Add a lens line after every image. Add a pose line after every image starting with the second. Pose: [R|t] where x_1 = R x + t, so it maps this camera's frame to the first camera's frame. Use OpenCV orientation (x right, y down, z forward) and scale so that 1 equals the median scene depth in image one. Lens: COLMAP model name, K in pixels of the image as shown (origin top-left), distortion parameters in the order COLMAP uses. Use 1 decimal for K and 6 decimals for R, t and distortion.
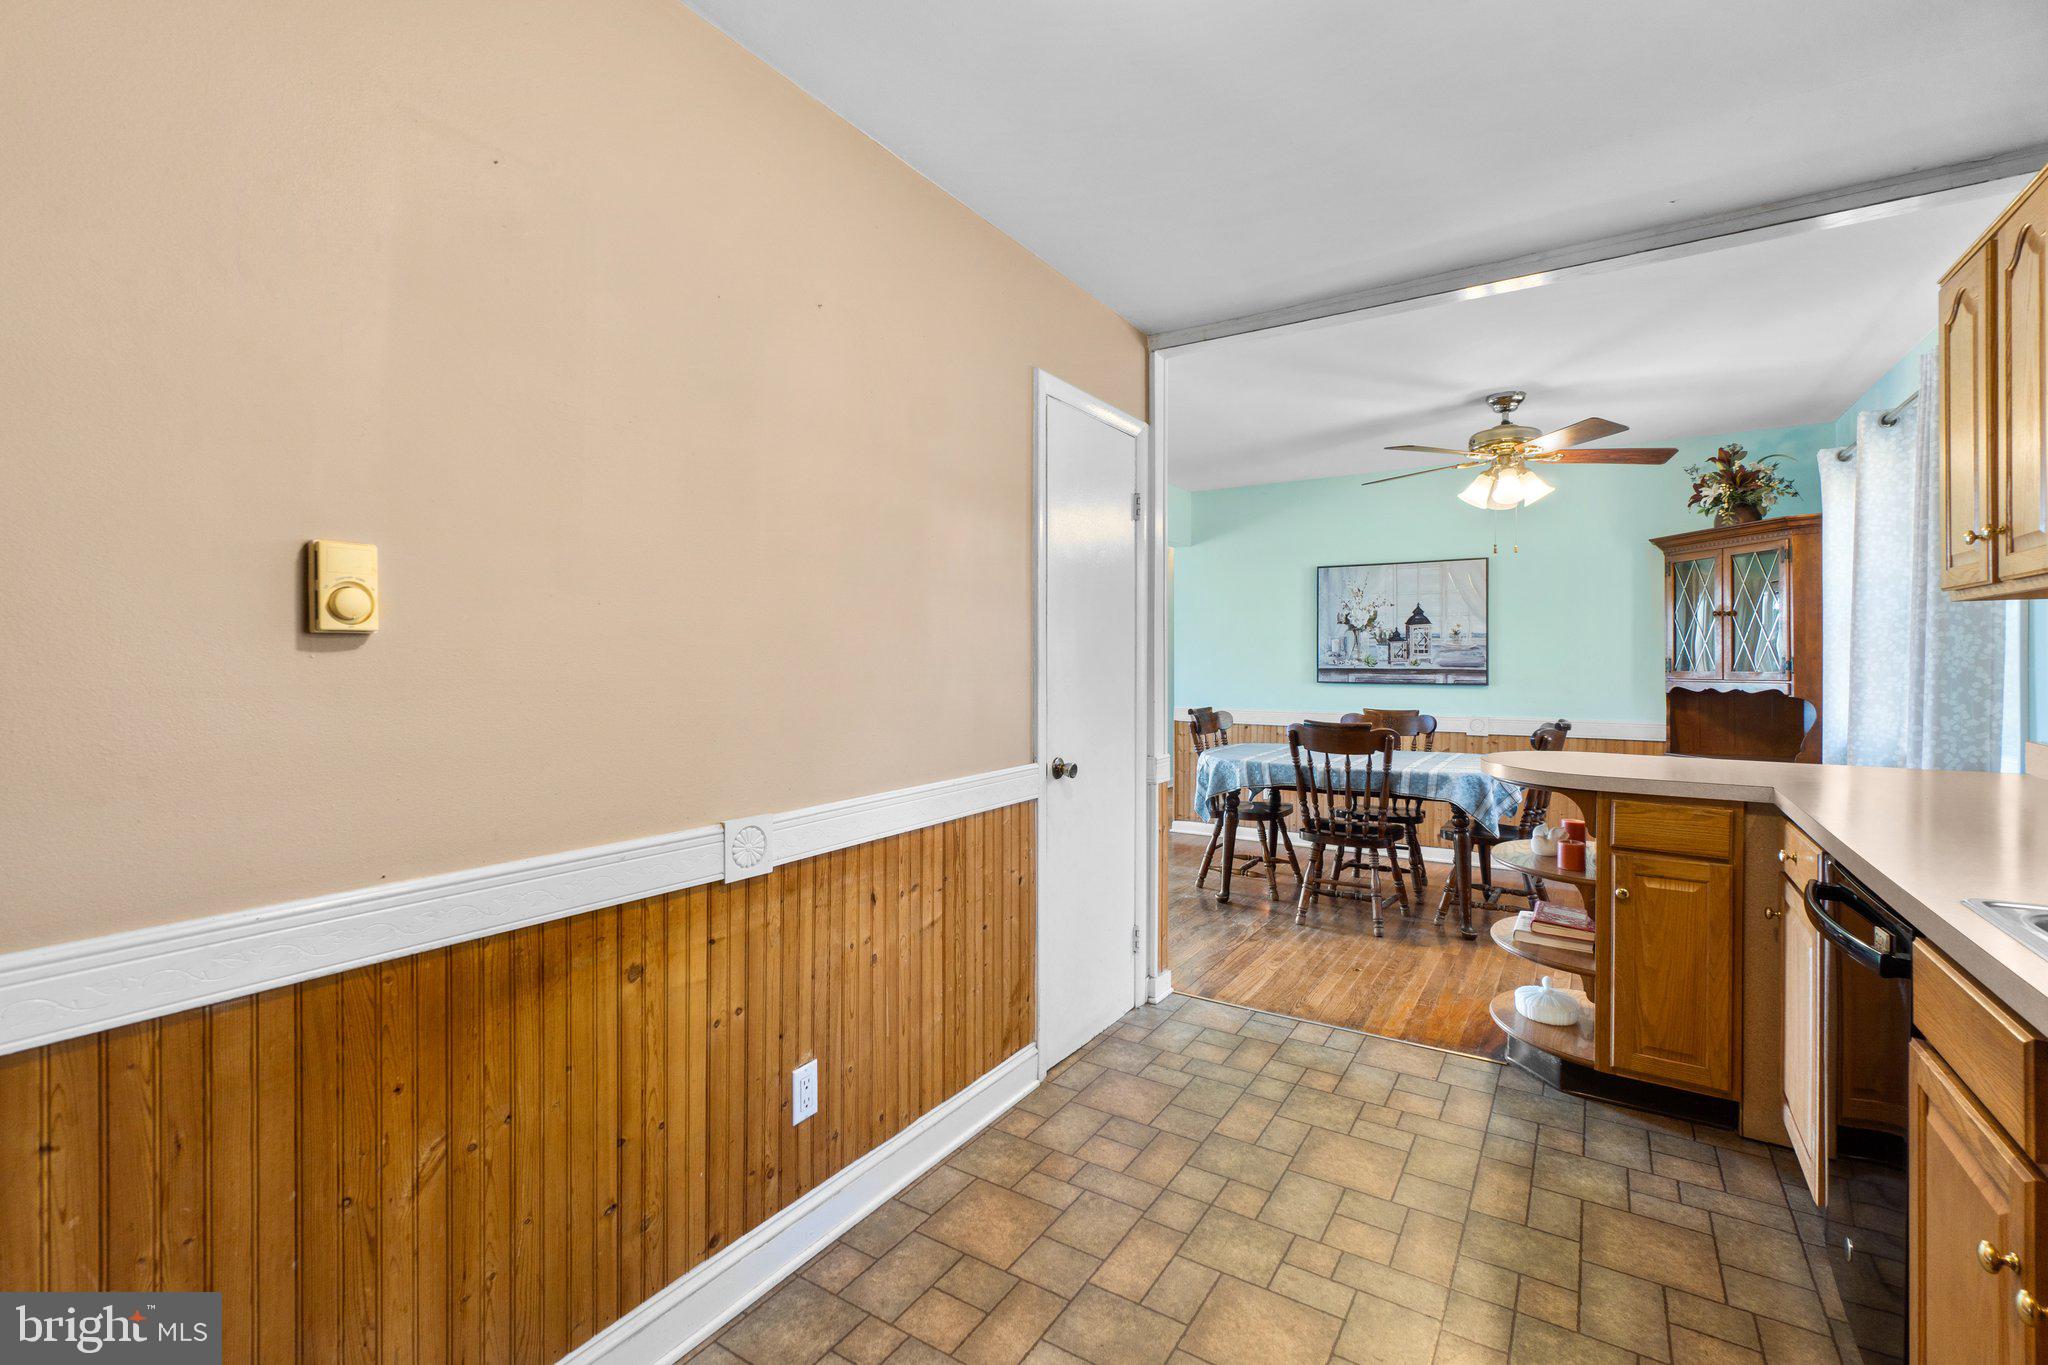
lens RADIAL K [[884.2, 0, 1018.9], [0, 884.2, 662.0], [0, 0, 1]] dist [-0.002622, 0.000071]
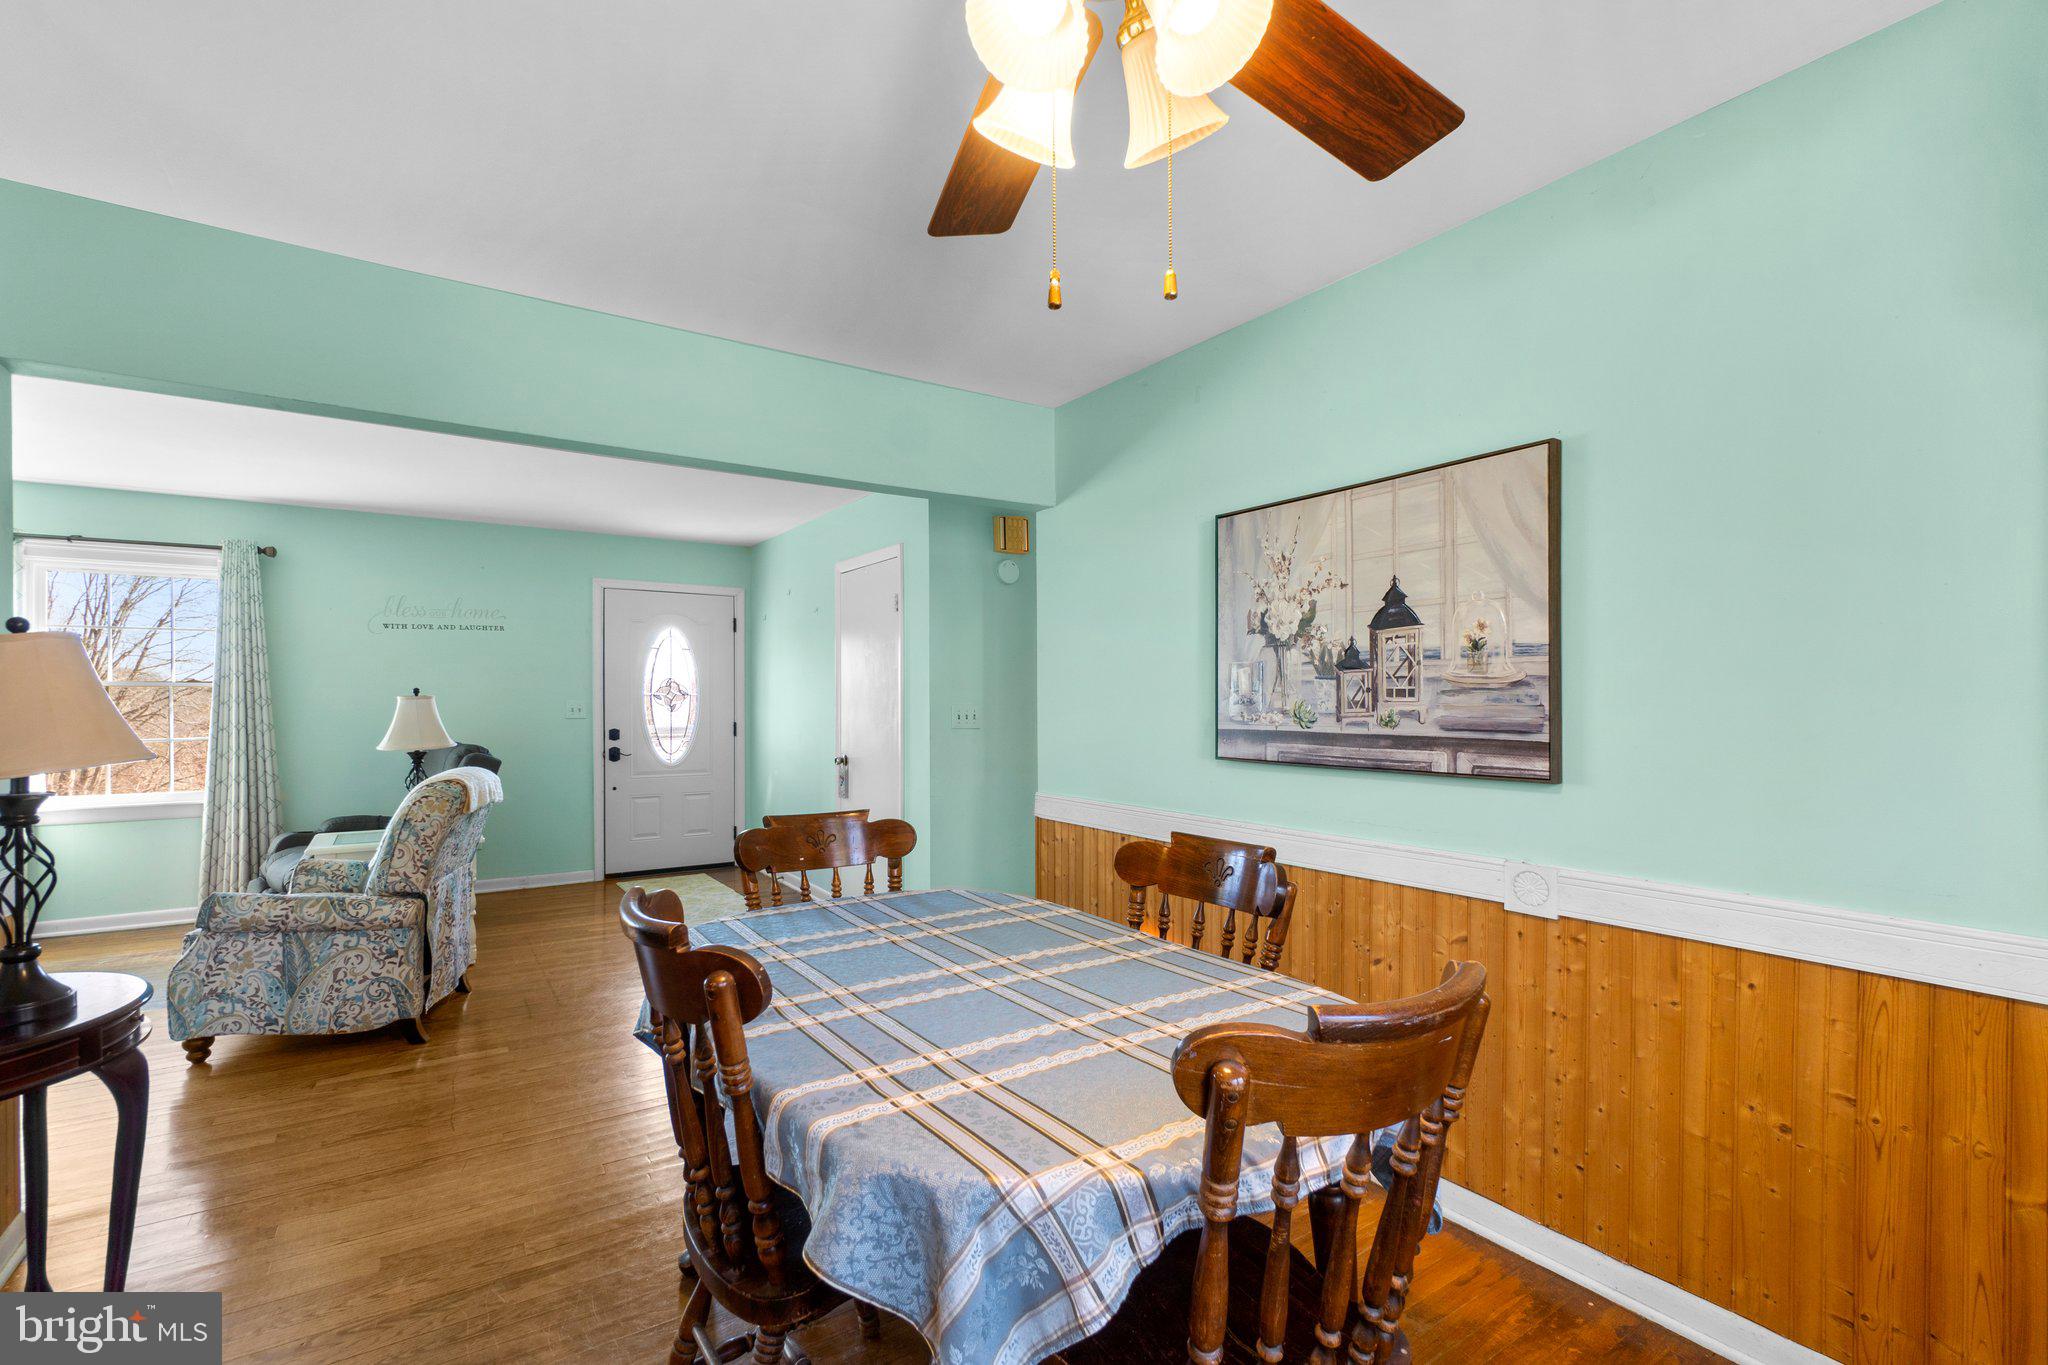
lens RADIAL K [[884.2, 0, 1031.3], [0, 884.2, 703.2], [0, 0, 1]] dist [-0.002622, 0.000071]
pose [[0.931827, 0.000247, -0.362904, 0.444086], [-0.001663, 0.999992, -0.003591, -0.005437], [0.362900, 0.003949, 0.931820, 0.553612]]
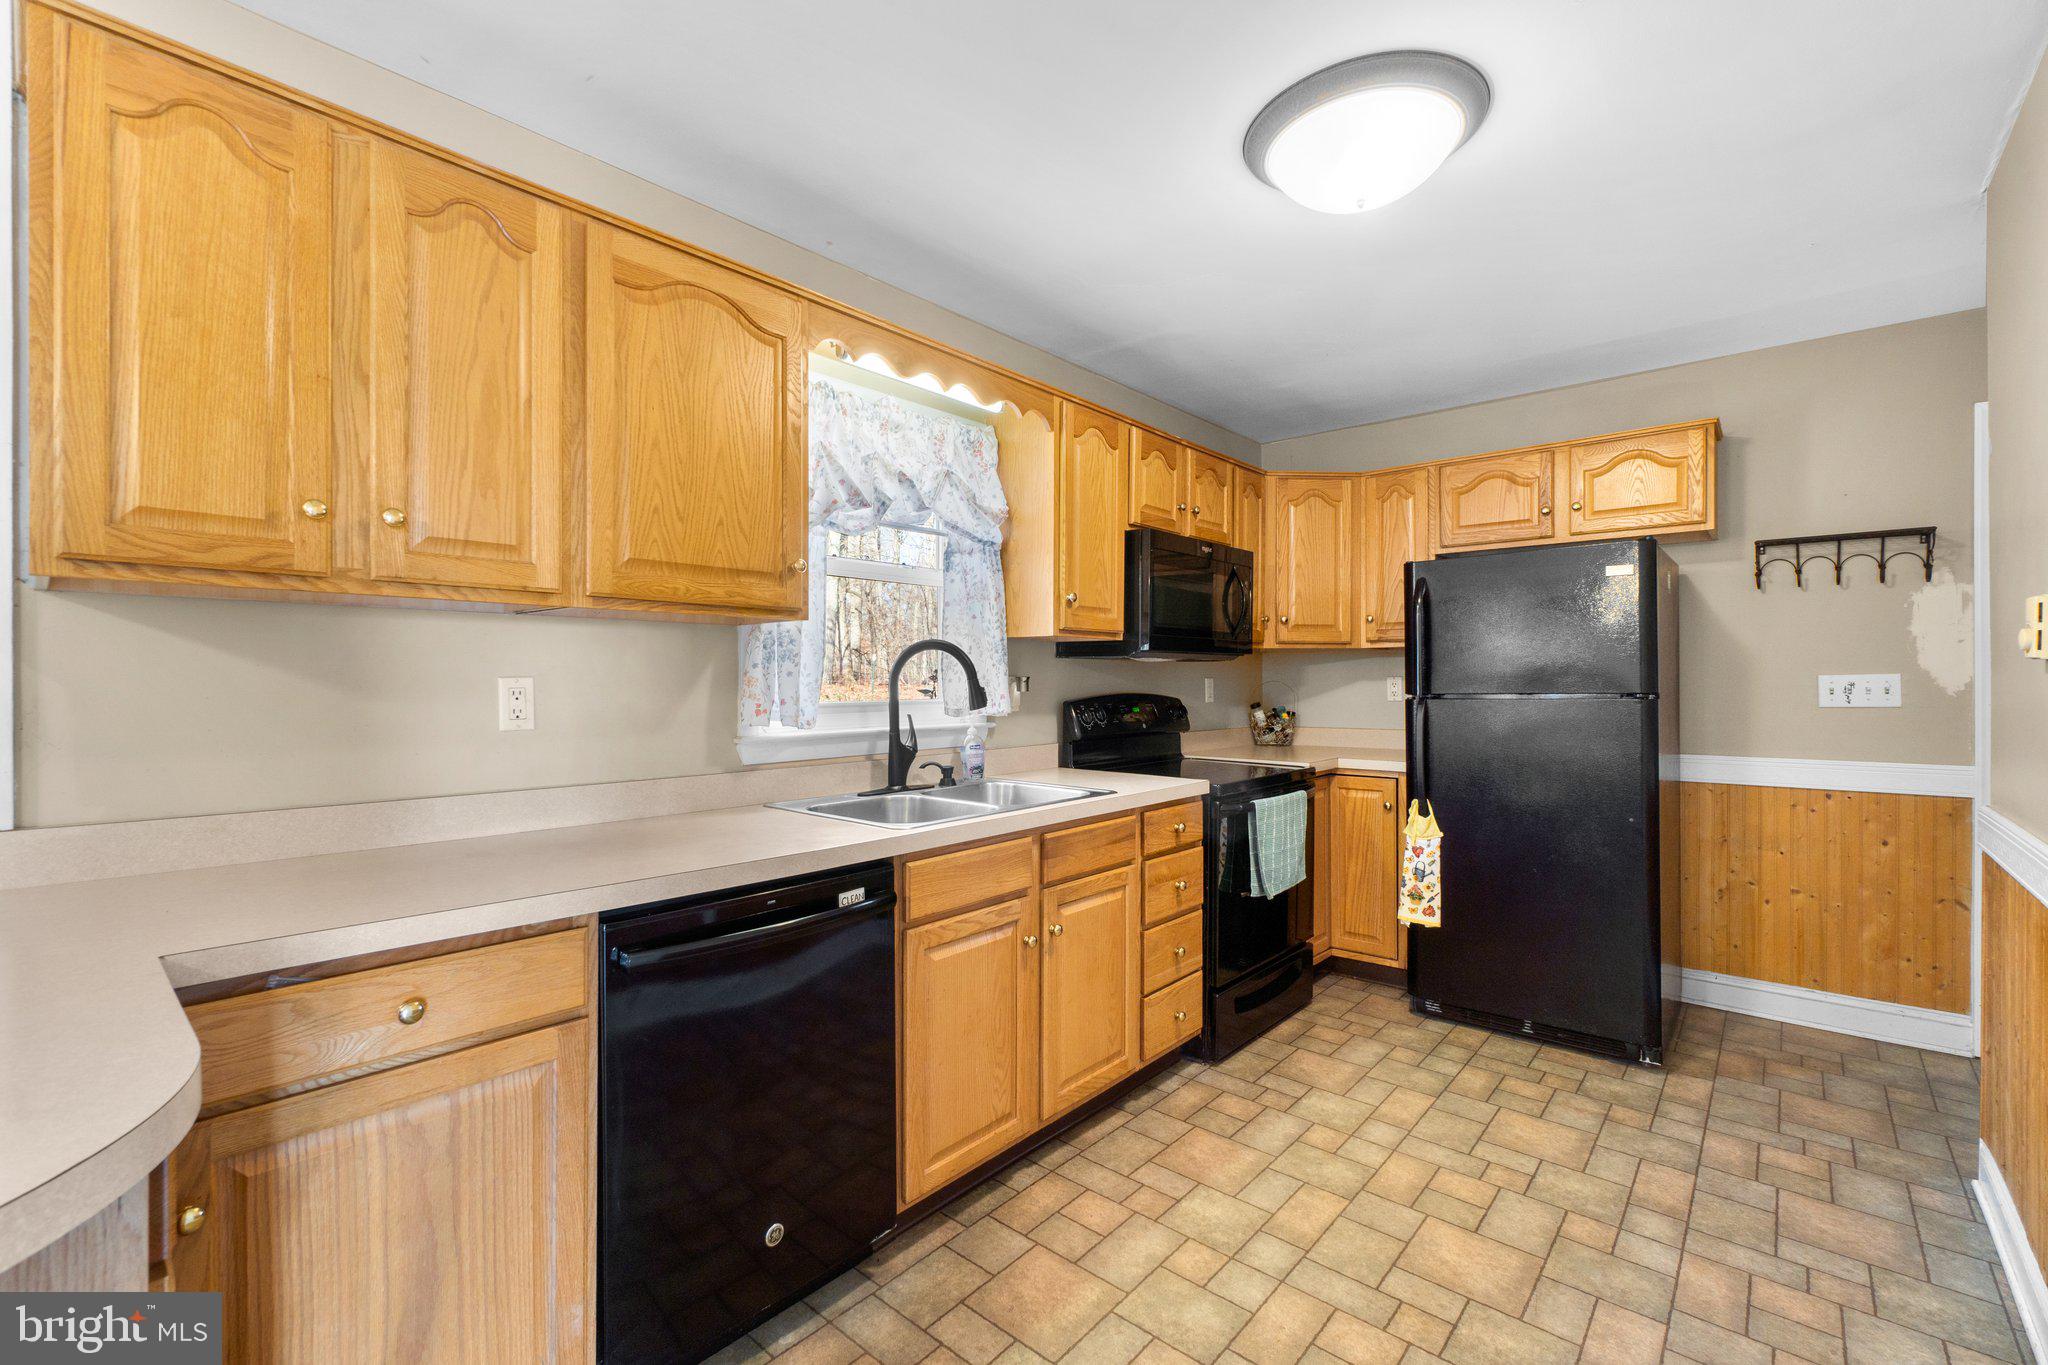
lens RADIAL K [[884.2, 0, 1026.6], [0, 884.2, 683.6], [0, 0, 1]] dist [-0.002622, 0.000071]
pose [[-0.991283, 0.000277, 0.131751, 0.167172], [0.001545, 0.999953, 0.009521, -0.000853], [-0.131742, 0.009641, -0.991237, 0.462514]]
